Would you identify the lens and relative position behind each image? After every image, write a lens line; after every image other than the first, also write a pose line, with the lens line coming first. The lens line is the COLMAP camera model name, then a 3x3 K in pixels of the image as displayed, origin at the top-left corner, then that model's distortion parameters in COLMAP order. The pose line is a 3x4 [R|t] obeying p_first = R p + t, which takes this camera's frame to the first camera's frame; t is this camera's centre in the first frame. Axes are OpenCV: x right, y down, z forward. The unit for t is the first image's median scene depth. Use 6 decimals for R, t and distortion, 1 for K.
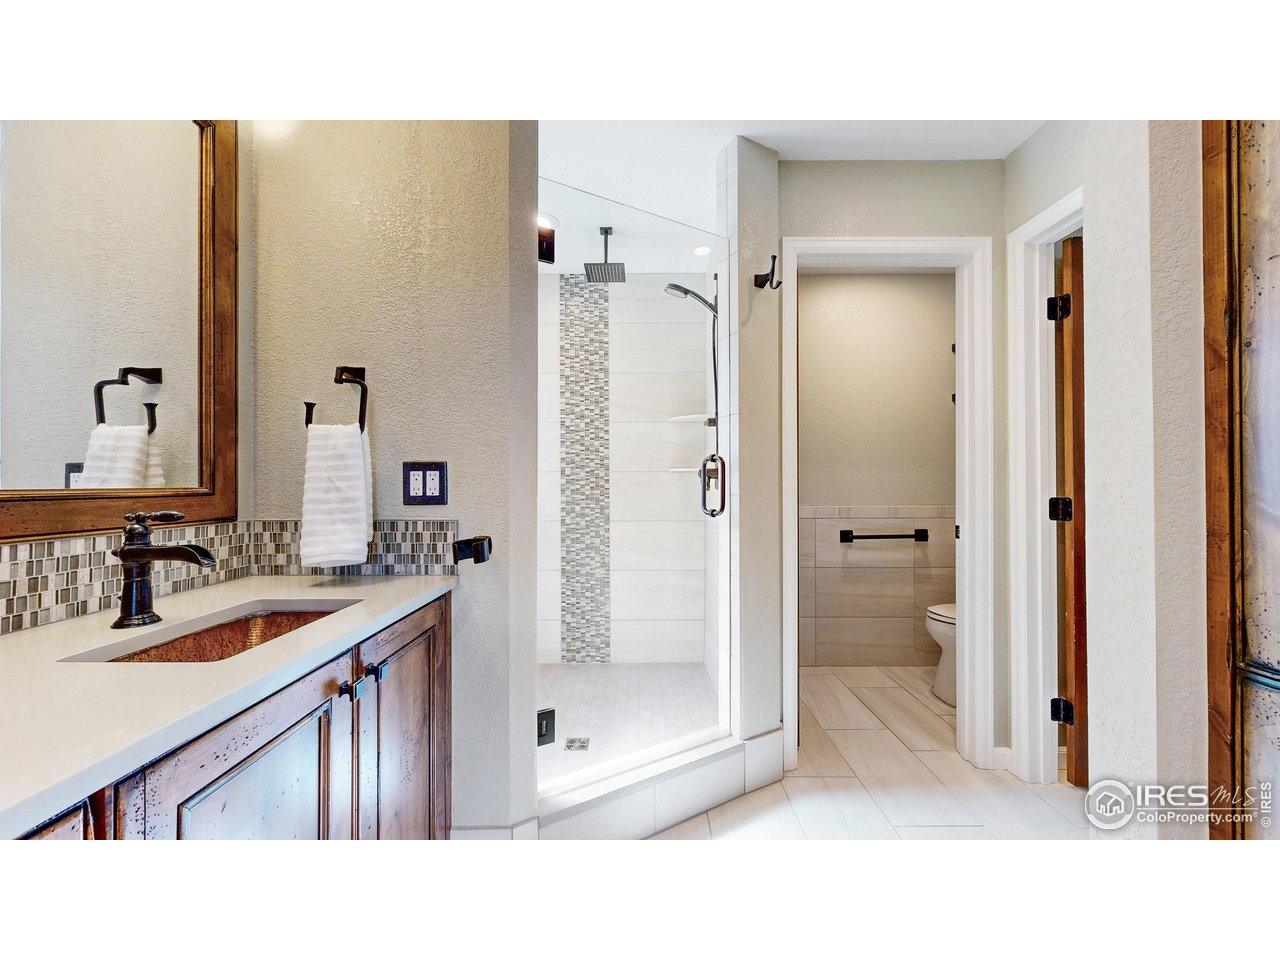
lens RADIAL K [[456.4, 0, 636.8], [0, 456.4, 481.6], [0, 0, 1]] dist [0.000223, -0.000034]
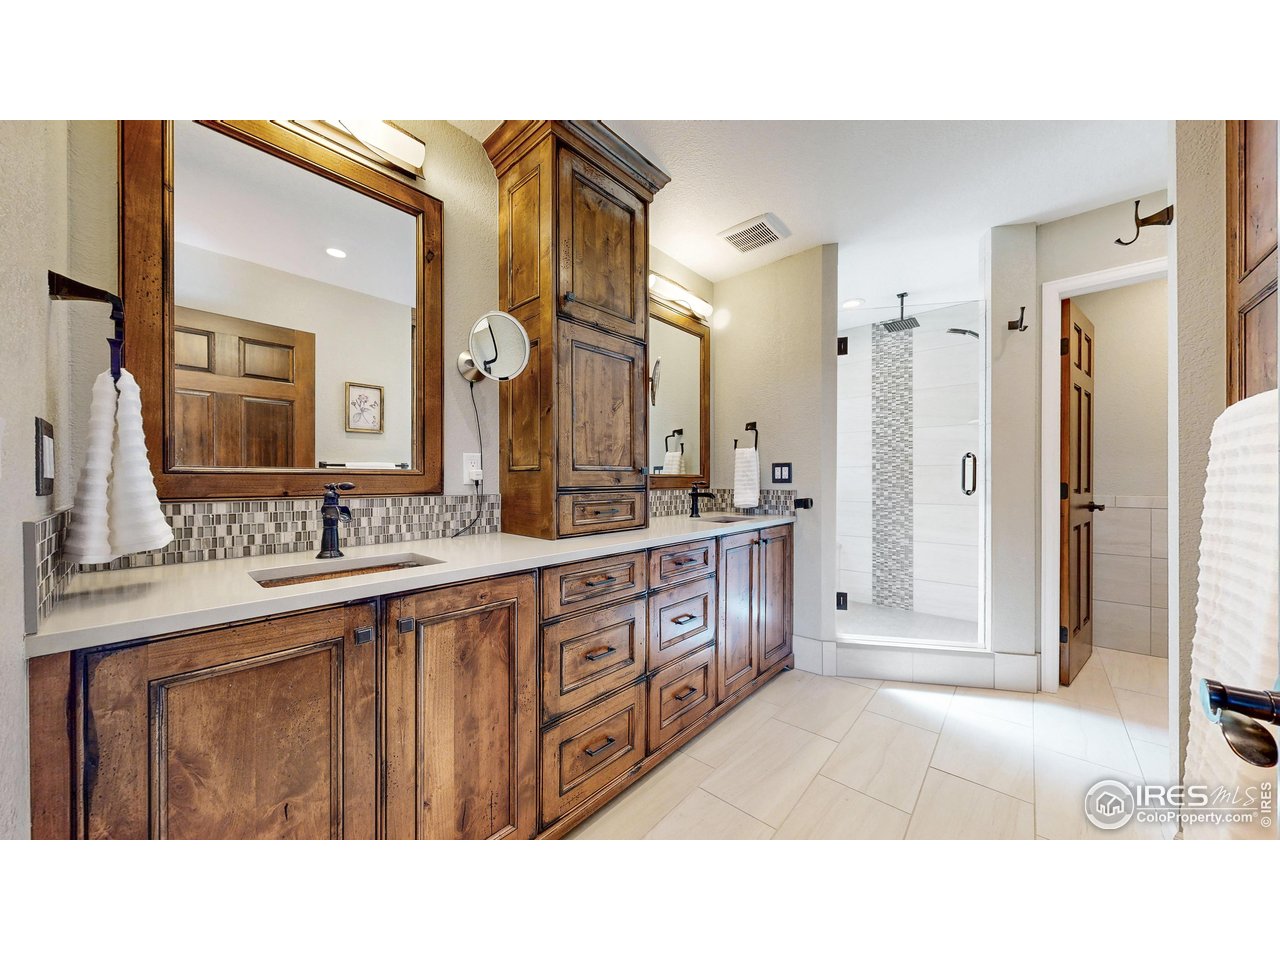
lens RADIAL K [[456.4, 0, 636.8], [0, 456.4, 481.6], [0, 0, 1]] dist [0.000223, -0.000034]
pose [[0.748426, 0.003034, -0.663212, 0.452000], [0.000970, 0.999983, 0.005669, 0.032098], [0.663218, -0.004886, 0.748410, -1.064302]]
